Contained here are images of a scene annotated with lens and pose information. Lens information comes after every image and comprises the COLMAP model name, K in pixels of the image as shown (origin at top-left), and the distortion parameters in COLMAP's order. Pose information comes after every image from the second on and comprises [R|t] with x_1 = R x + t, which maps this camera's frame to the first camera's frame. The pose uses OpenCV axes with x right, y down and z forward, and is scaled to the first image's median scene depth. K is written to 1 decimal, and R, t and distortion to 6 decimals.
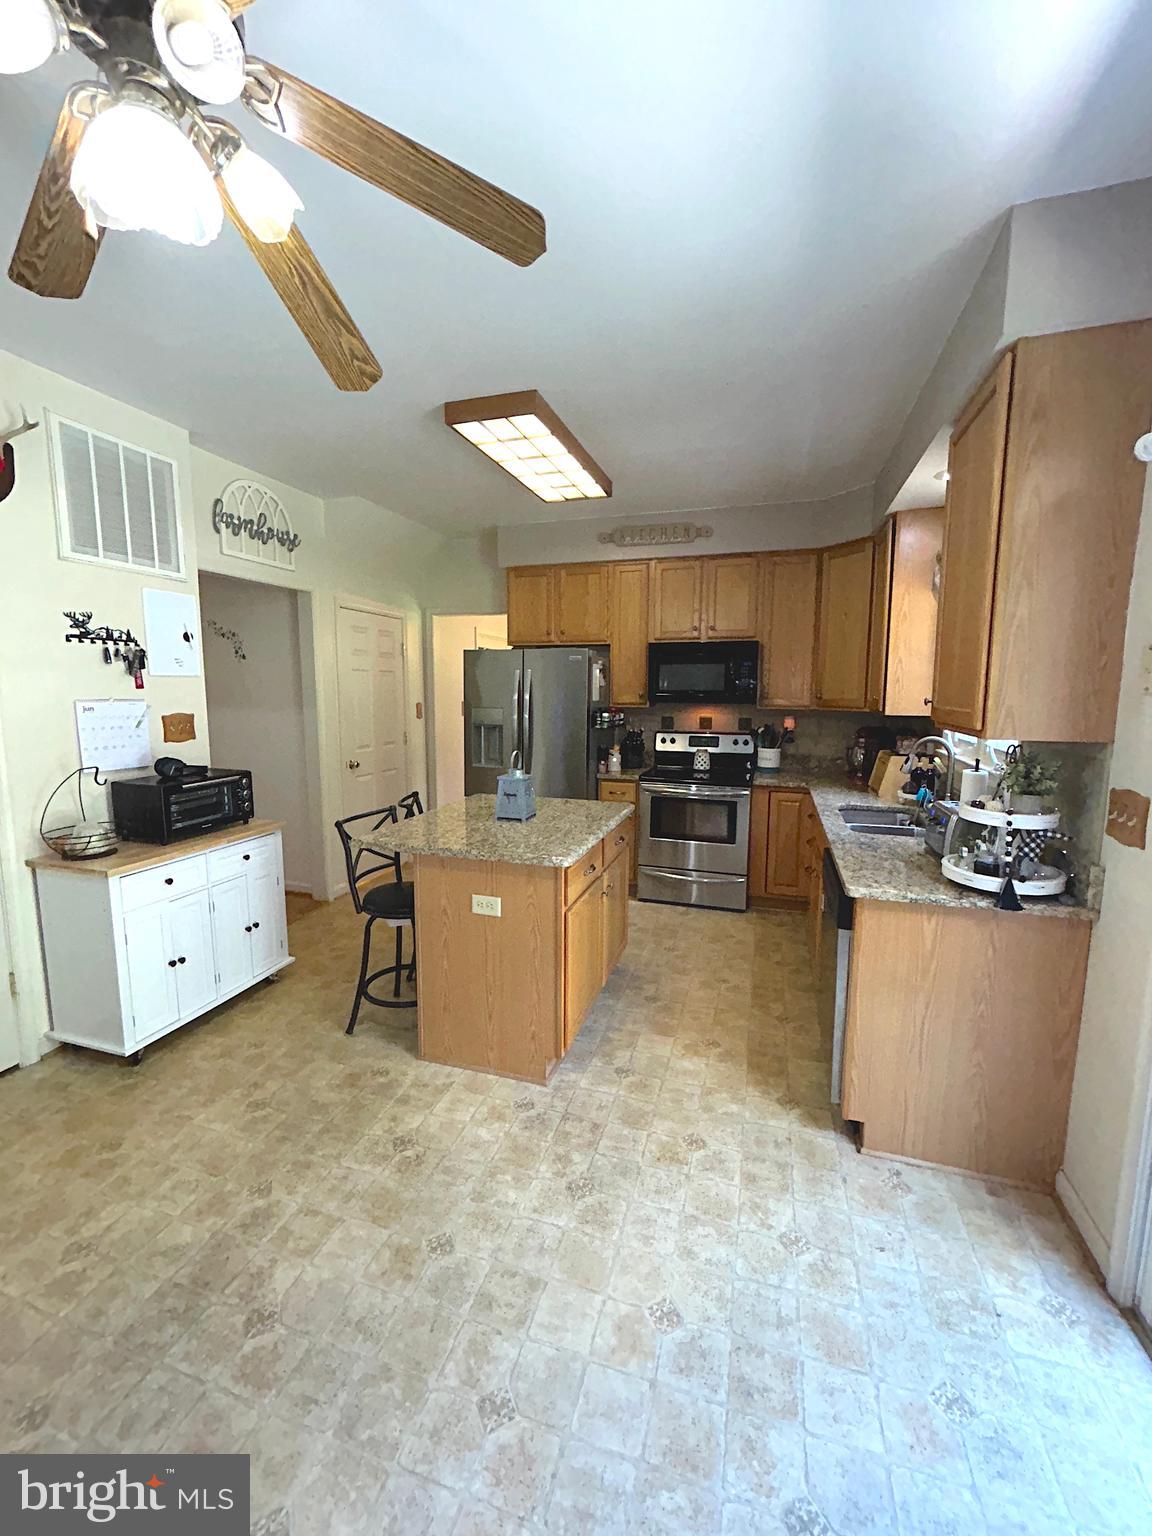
lens RADIAL K [[625.3, 0, 573.8], [0, 625.3, 771.3], [0, 0, 1]] dist [0.000889, -0.000104]
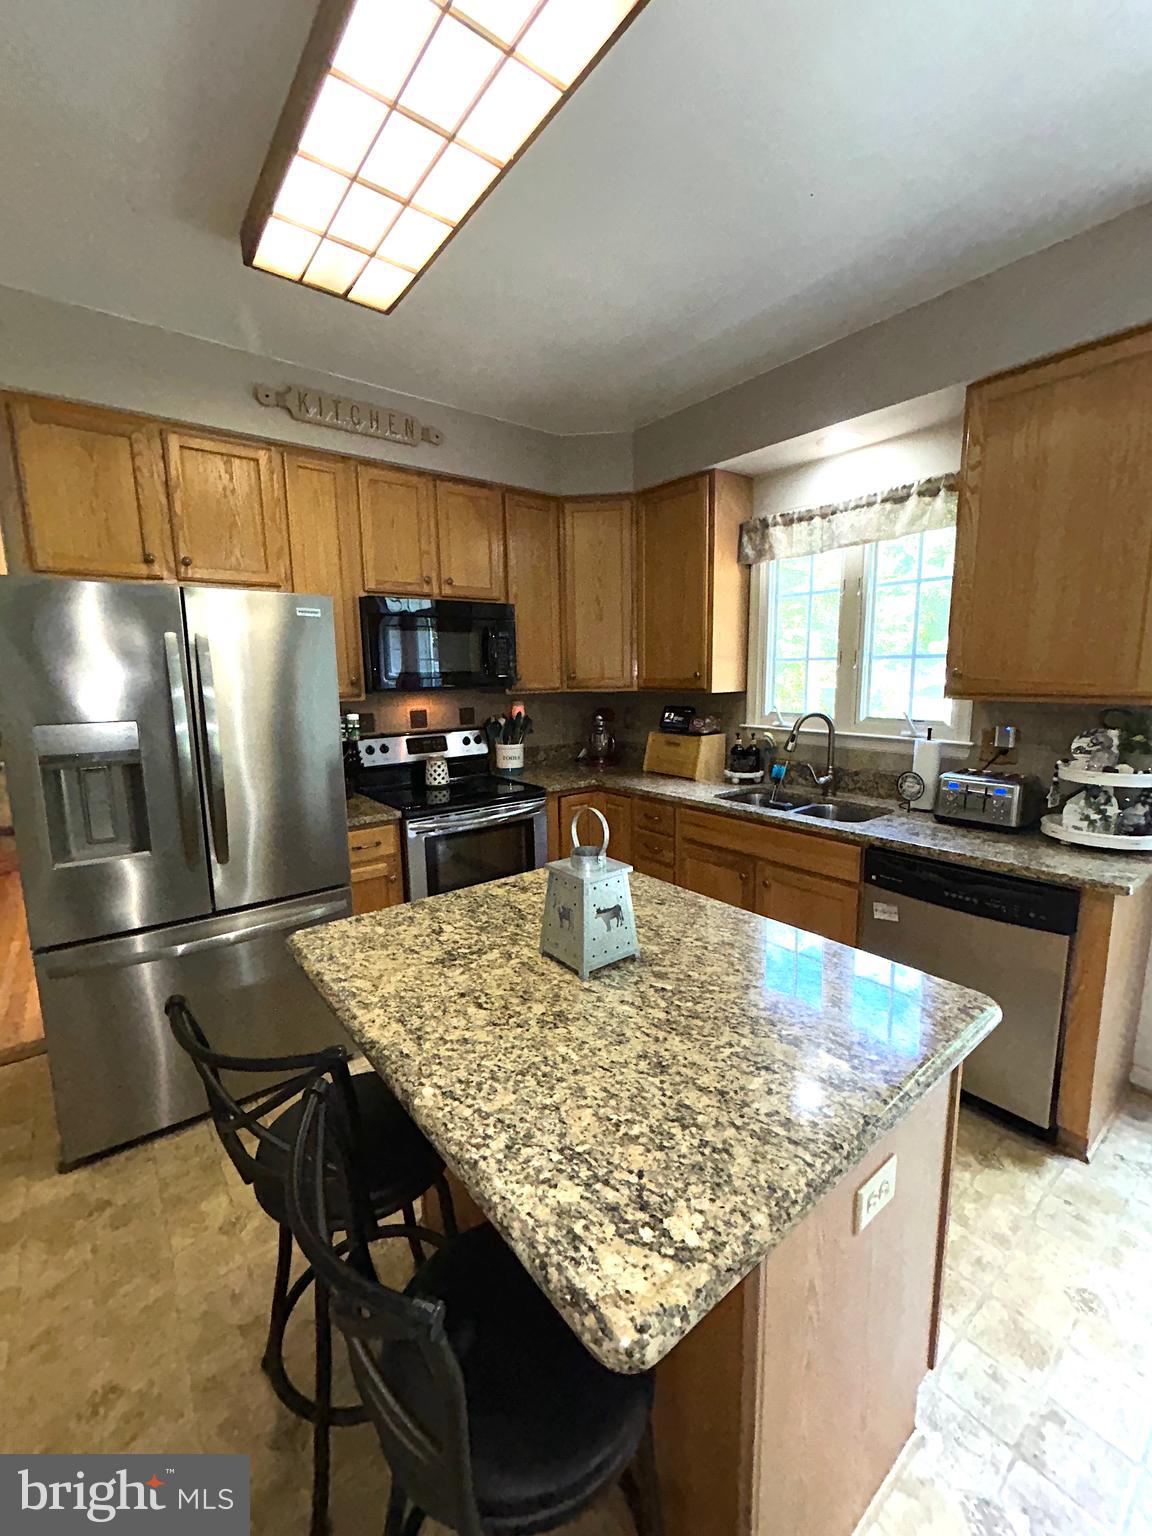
lens RADIAL K [[625.3, 0, 582.1], [0, 625.3, 767.3], [0, 0, 1]] dist [0.000889, -0.000104]
pose [[0.562477, -0.140676, 0.814757, -0.298028], [0.128318, 0.988332, 0.082059, -0.063393], [-0.816795, 0.058391, 0.573966, 0.496095]]
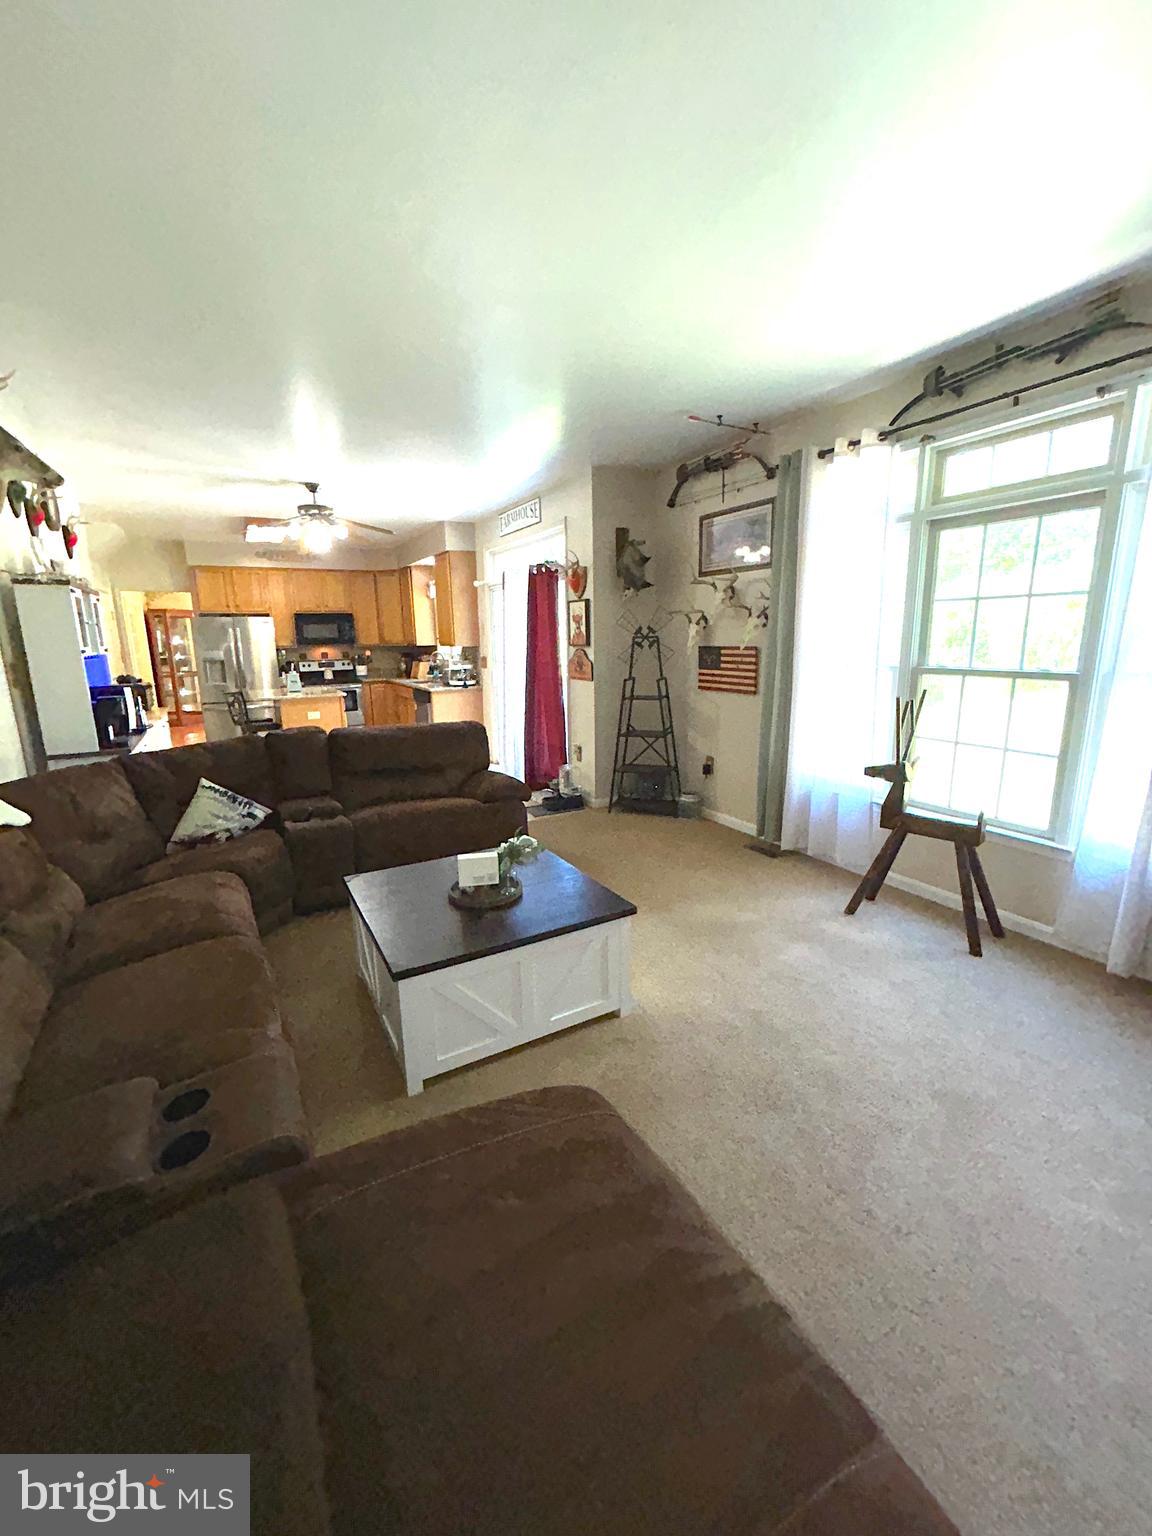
lens RADIAL K [[625.3, 0, 578.6], [0, 625.3, 772.3], [0, 0, 1]] dist [0.000889, -0.000104]
pose [[0.689424, -0.172886, 0.703424, -0.732408], [0.116613, 0.984923, 0.127780, 0.134555], [-0.714910, -0.006066, 0.699190, -0.990576]]
